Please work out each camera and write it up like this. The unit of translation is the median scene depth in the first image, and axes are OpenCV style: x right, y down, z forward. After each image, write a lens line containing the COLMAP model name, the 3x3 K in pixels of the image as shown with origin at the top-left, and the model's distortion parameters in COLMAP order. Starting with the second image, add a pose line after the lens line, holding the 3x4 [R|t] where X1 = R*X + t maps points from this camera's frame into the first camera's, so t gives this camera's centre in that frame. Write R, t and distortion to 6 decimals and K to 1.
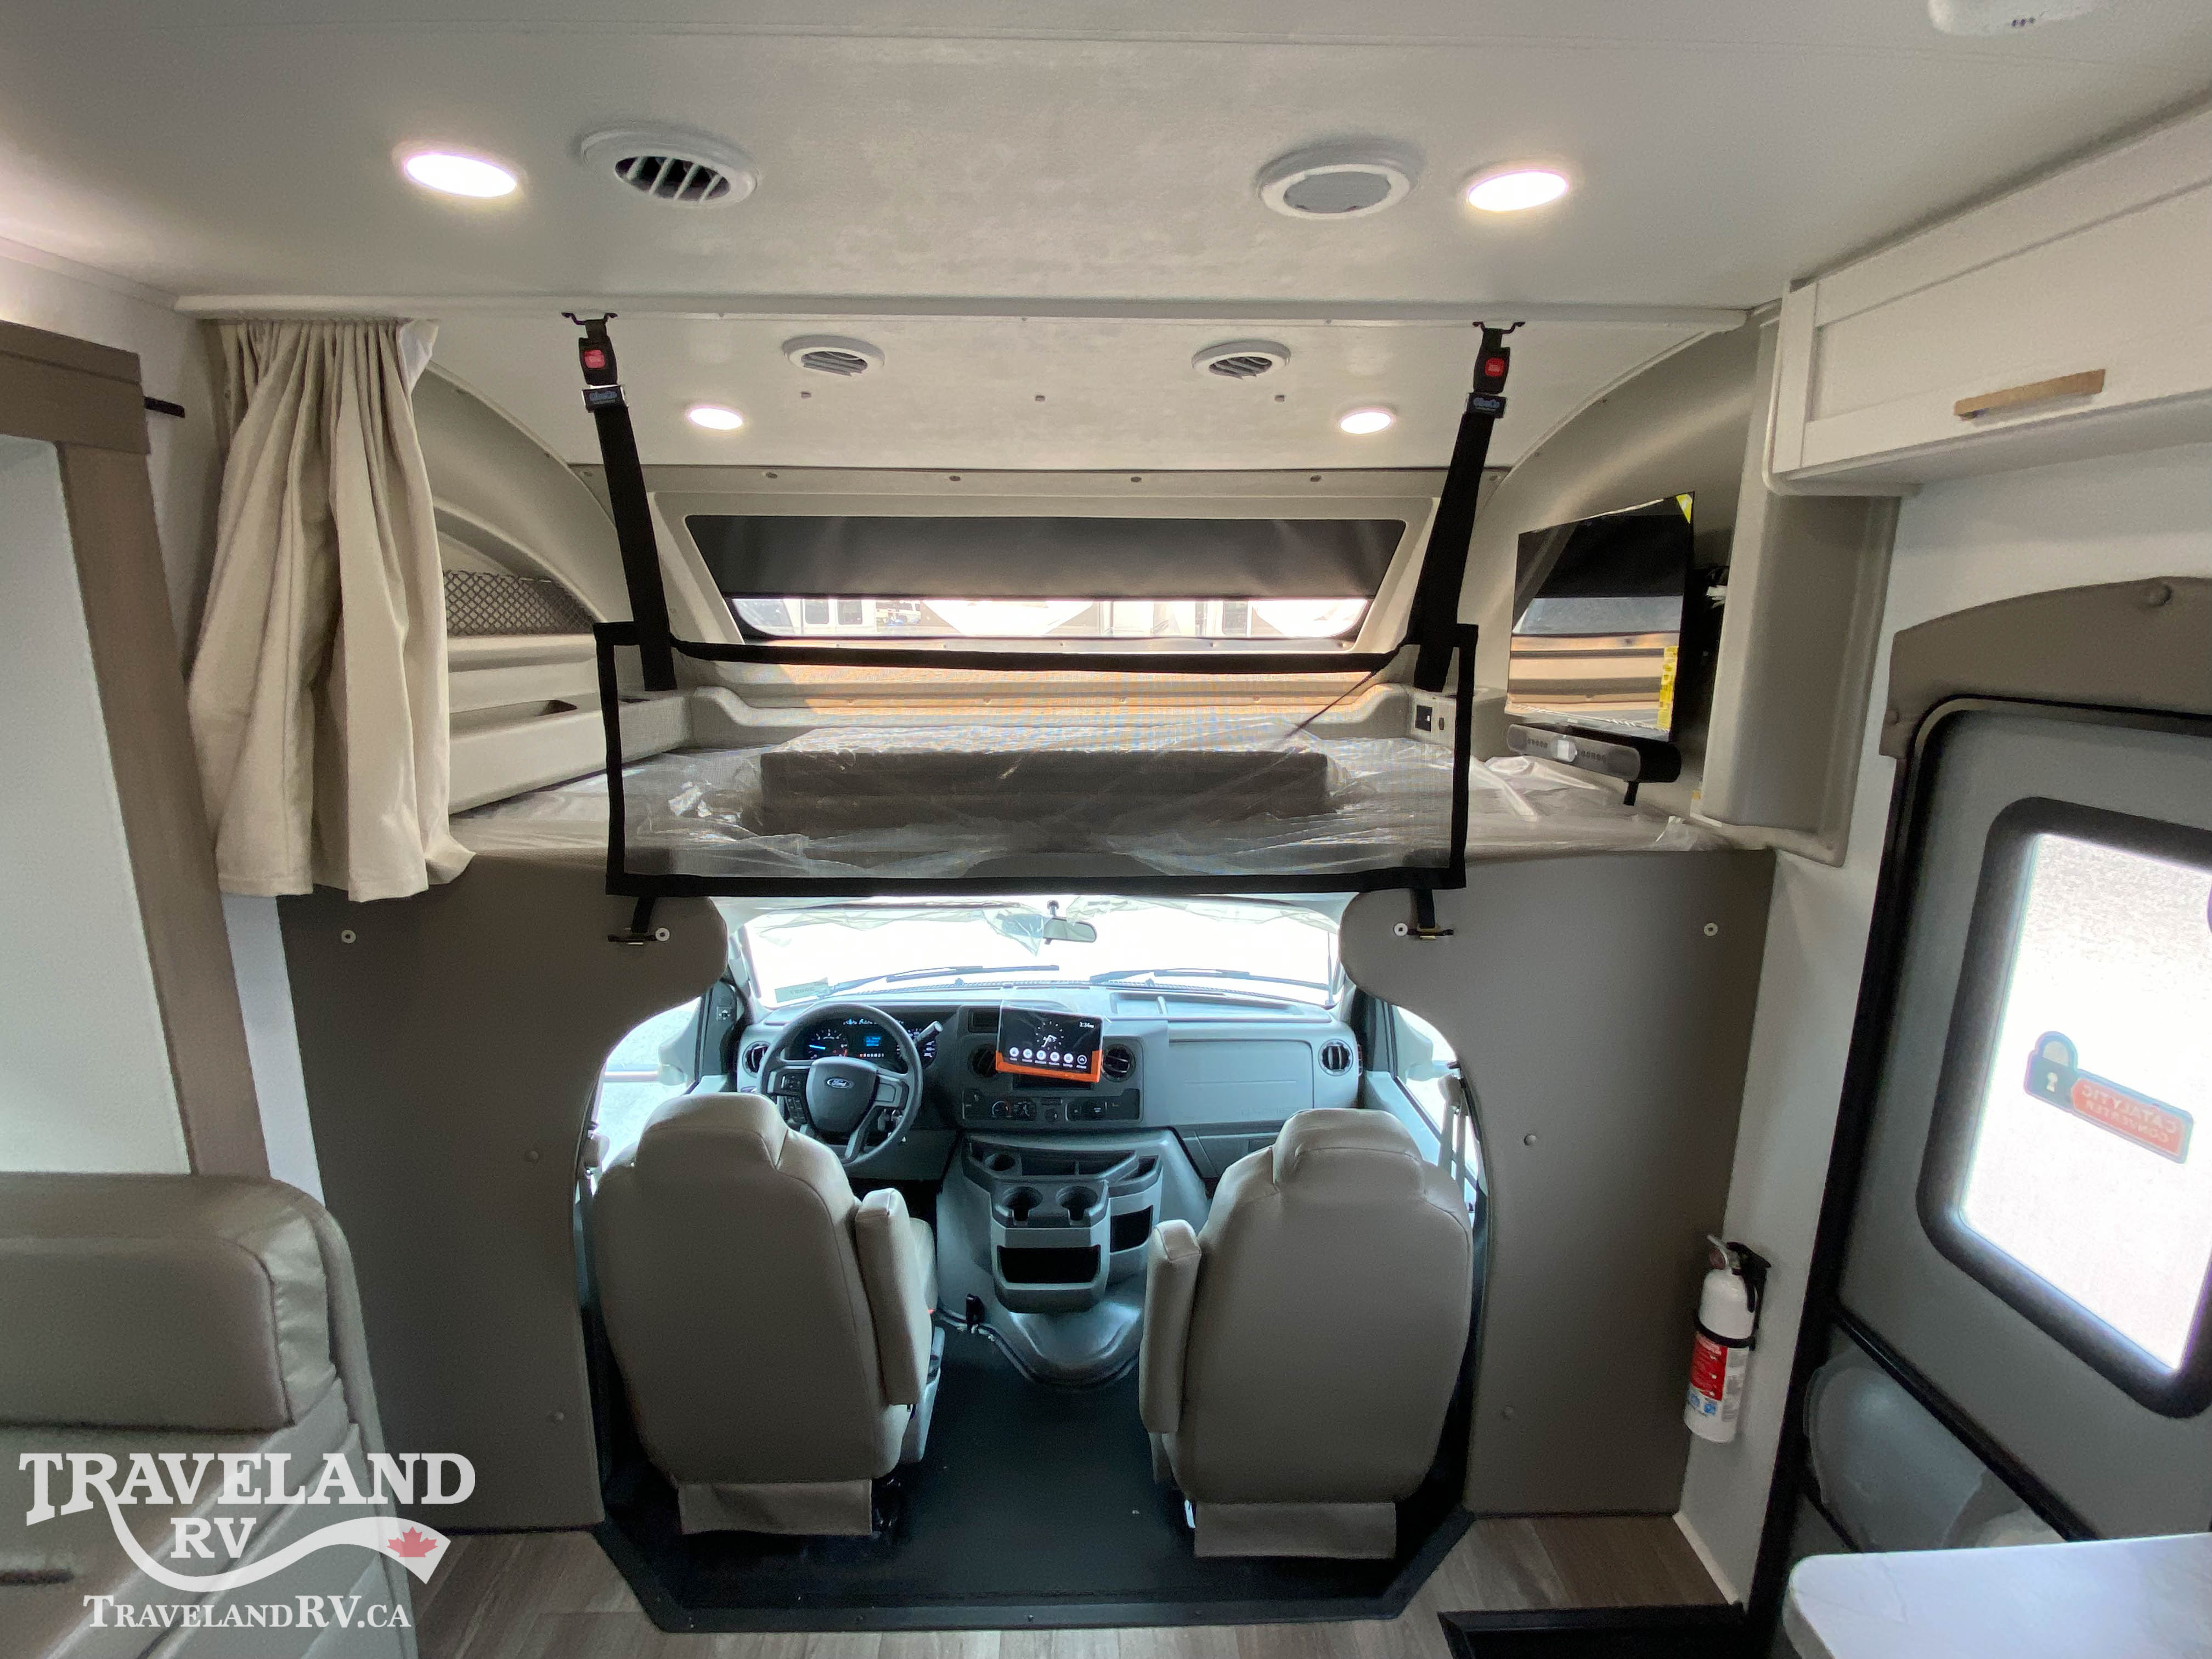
lens RADIAL K [[1044.1, 0, 1108.0], [0, 1044.1, 839.5], [0, 0, 1]] dist [0.041063, -0.038341]
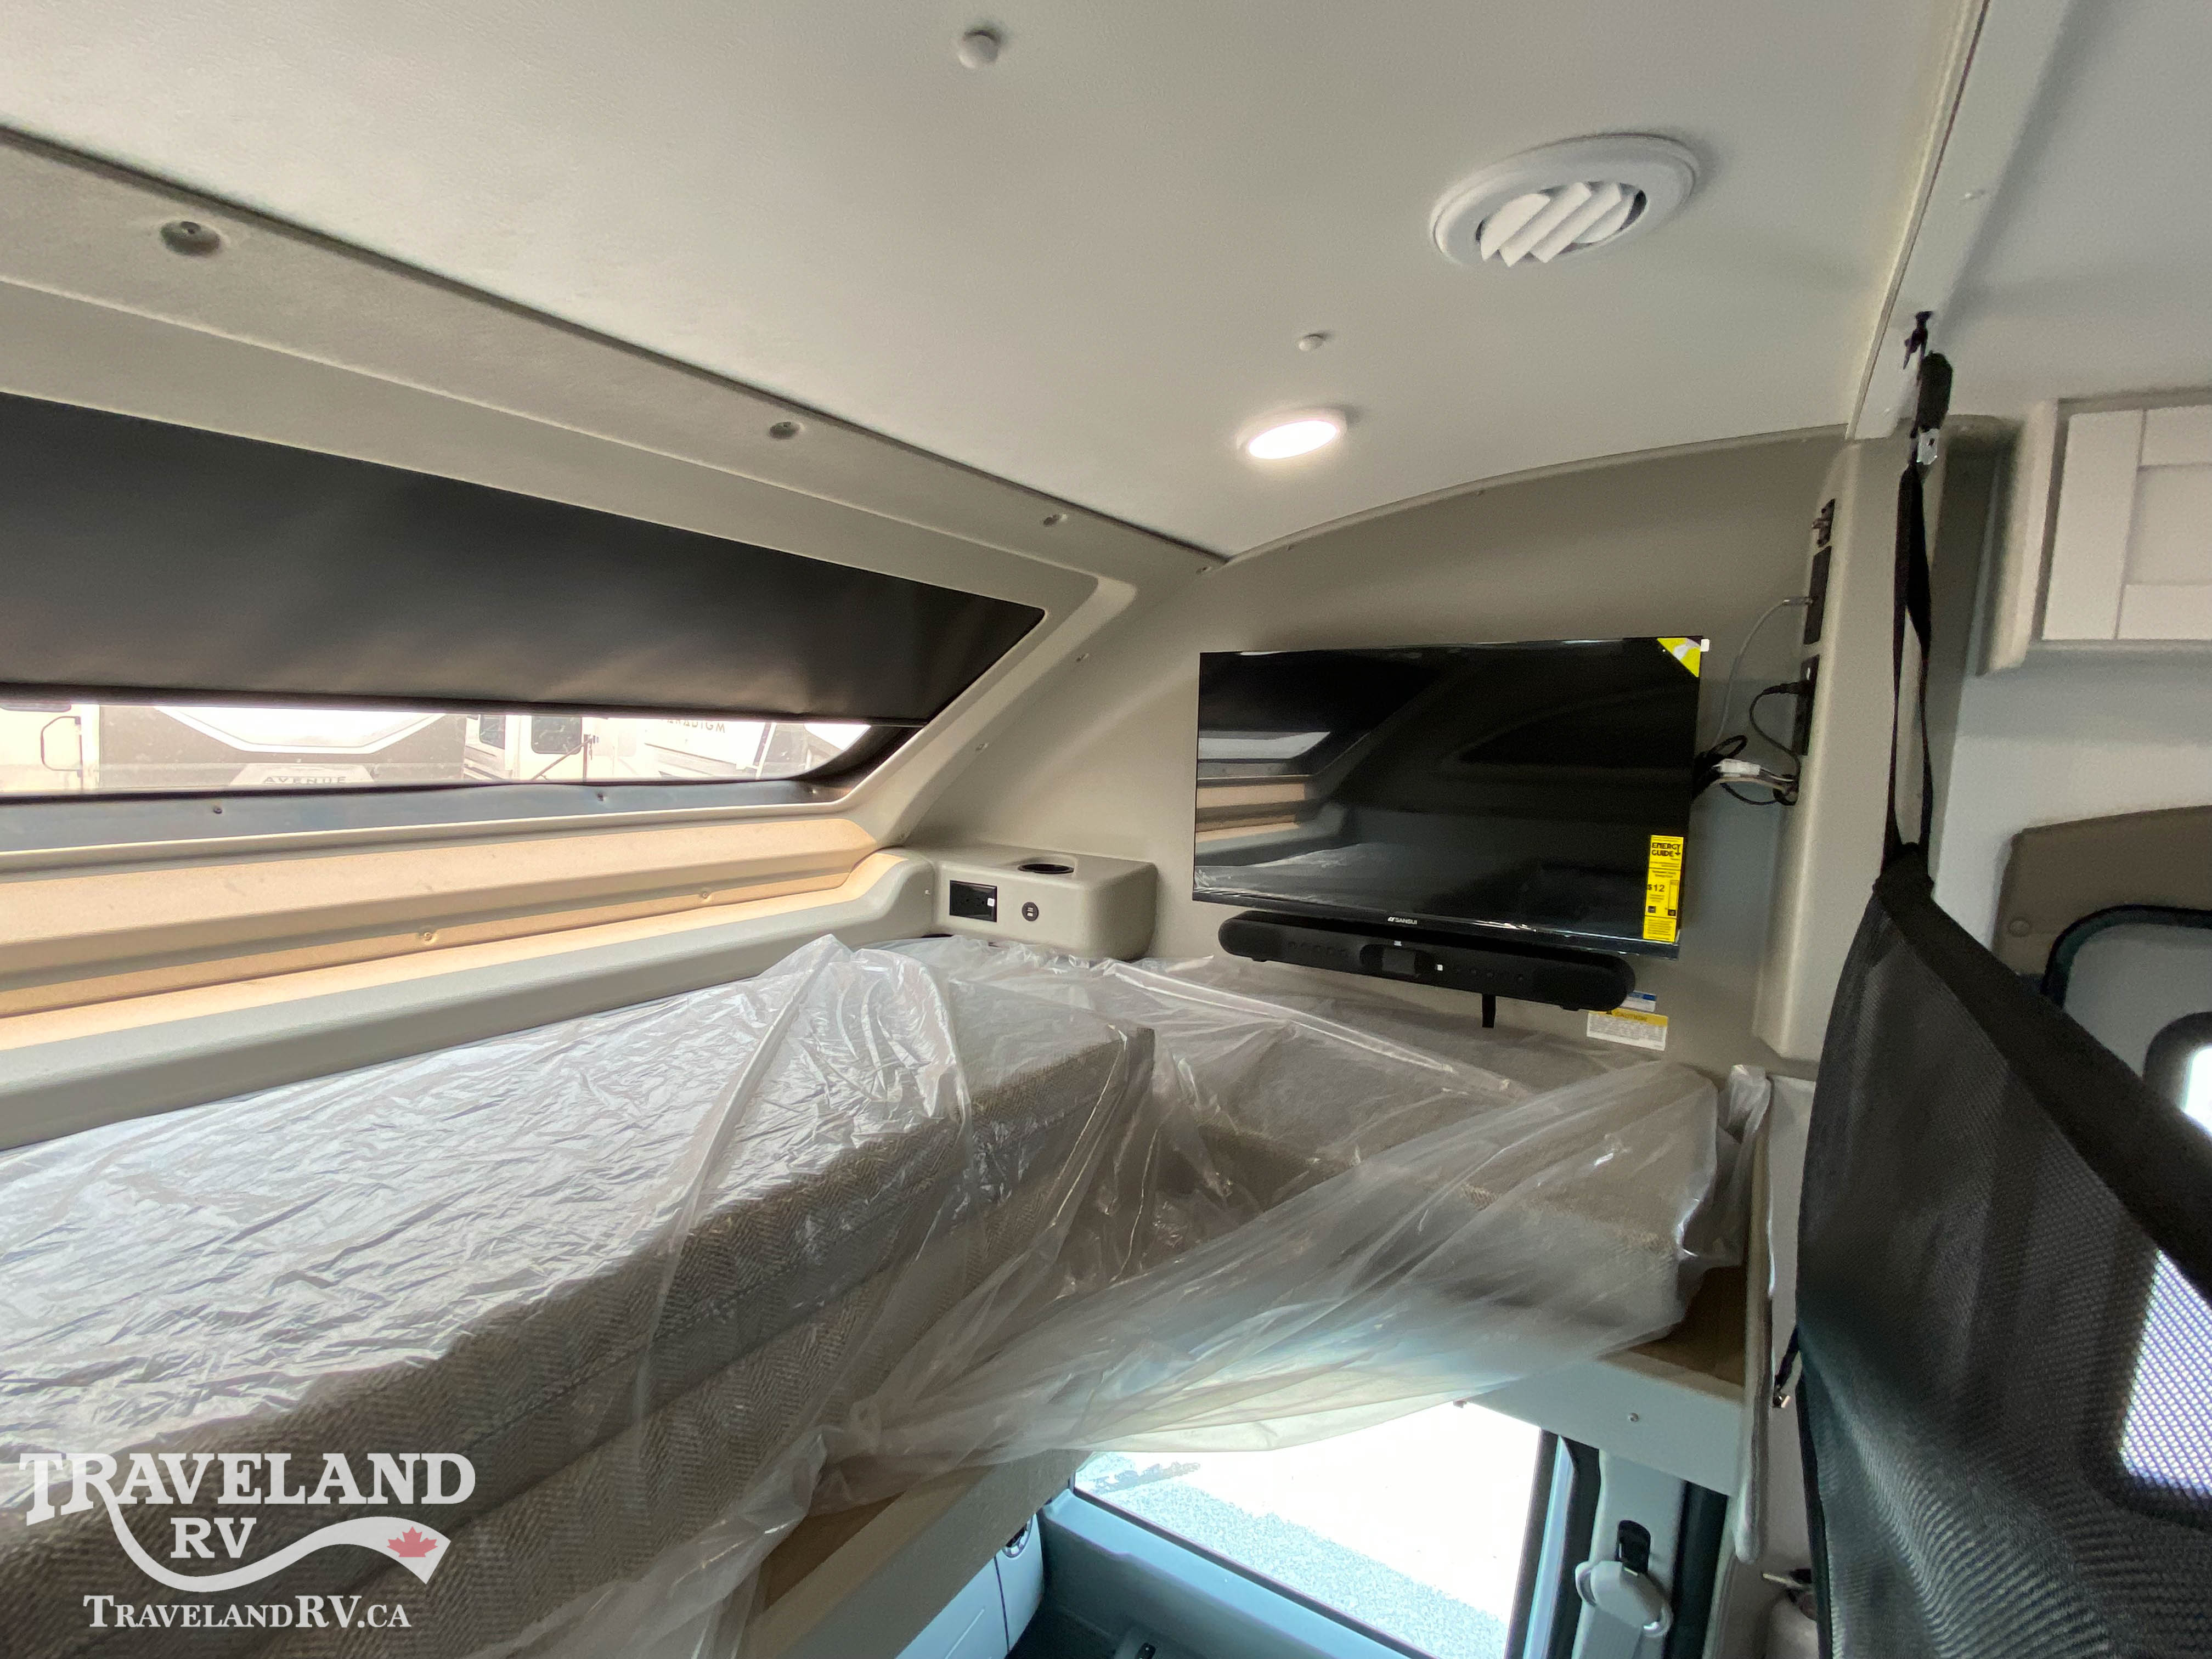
lens RADIAL K [[1018.2, 0, 1096.6], [0, 1018.2, 828.9], [0, 0, 1]] dist [0.046326, -0.040030]
pose [[0.564021, -0.060115, 0.823569, -0.306195], [0.128424, 0.991597, -0.015571, -0.234955], [-0.815713, 0.114549, 0.567002, 0.941665]]
